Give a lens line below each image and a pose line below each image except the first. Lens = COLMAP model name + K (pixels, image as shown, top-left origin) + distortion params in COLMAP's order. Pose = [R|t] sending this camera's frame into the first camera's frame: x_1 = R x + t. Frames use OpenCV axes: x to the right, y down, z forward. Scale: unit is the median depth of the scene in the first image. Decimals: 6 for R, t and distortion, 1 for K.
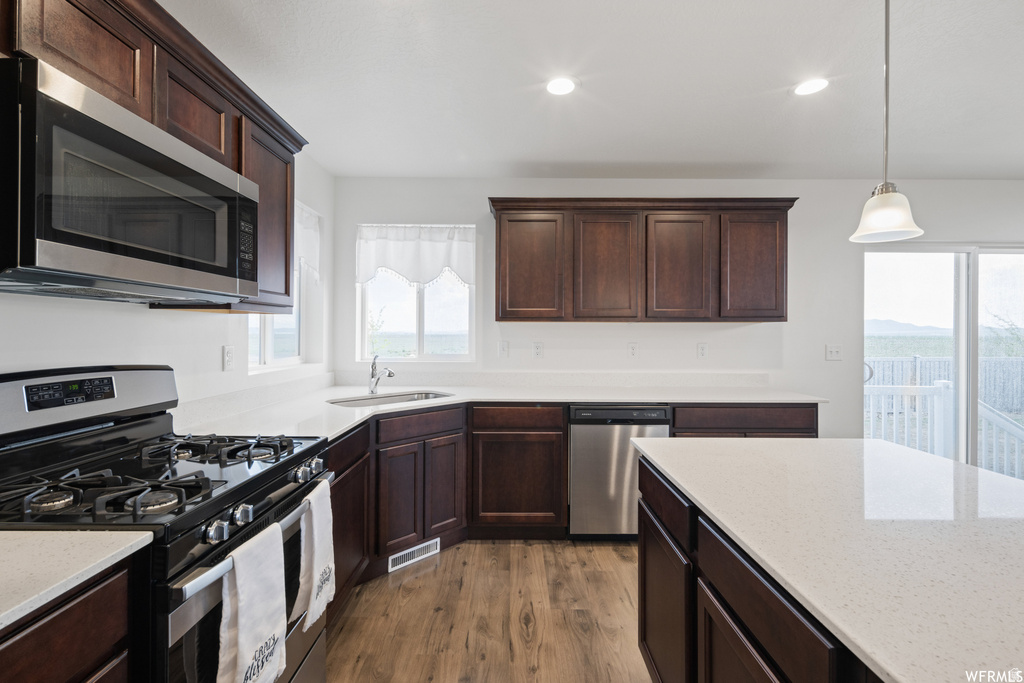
lens RADIAL K [[453.4, 0, 519.5], [0, 453.4, 335.8], [0, 0, 1]] dist [0.018313, -0.000201]
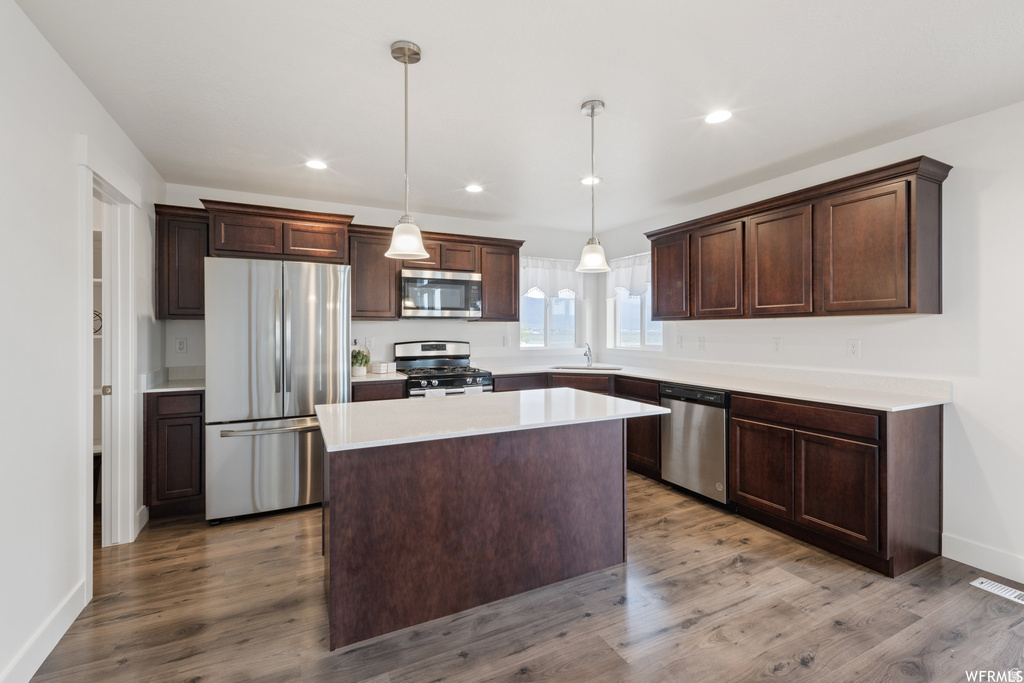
lens RADIAL K [[453.4, 0, 519.5], [0, 453.4, 335.8], [0, 0, 1]] dist [0.018313, -0.000201]
pose [[0.431566, 0.008801, -0.902039, 1.097504], [0.000412, 0.999950, 0.009953, -0.001134], [0.902081, -0.004667, 0.431541, 0.038926]]
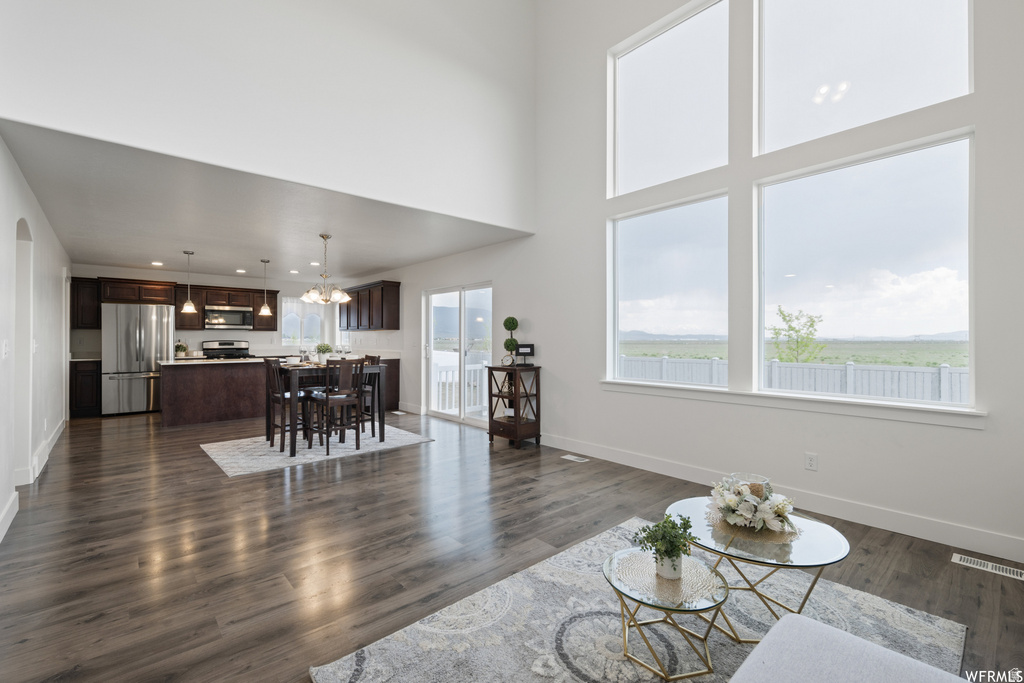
lens RADIAL K [[453.4, 0, 519.5], [0, 453.4, 335.8], [0, 0, 1]] dist [0.018313, -0.000201]
pose [[0.646532, -0.003407, -0.762879, 3.219848], [-0.000580, 0.999988, -0.004958, 0.014095], [0.762887, 0.003648, 0.646522, -0.042364]]
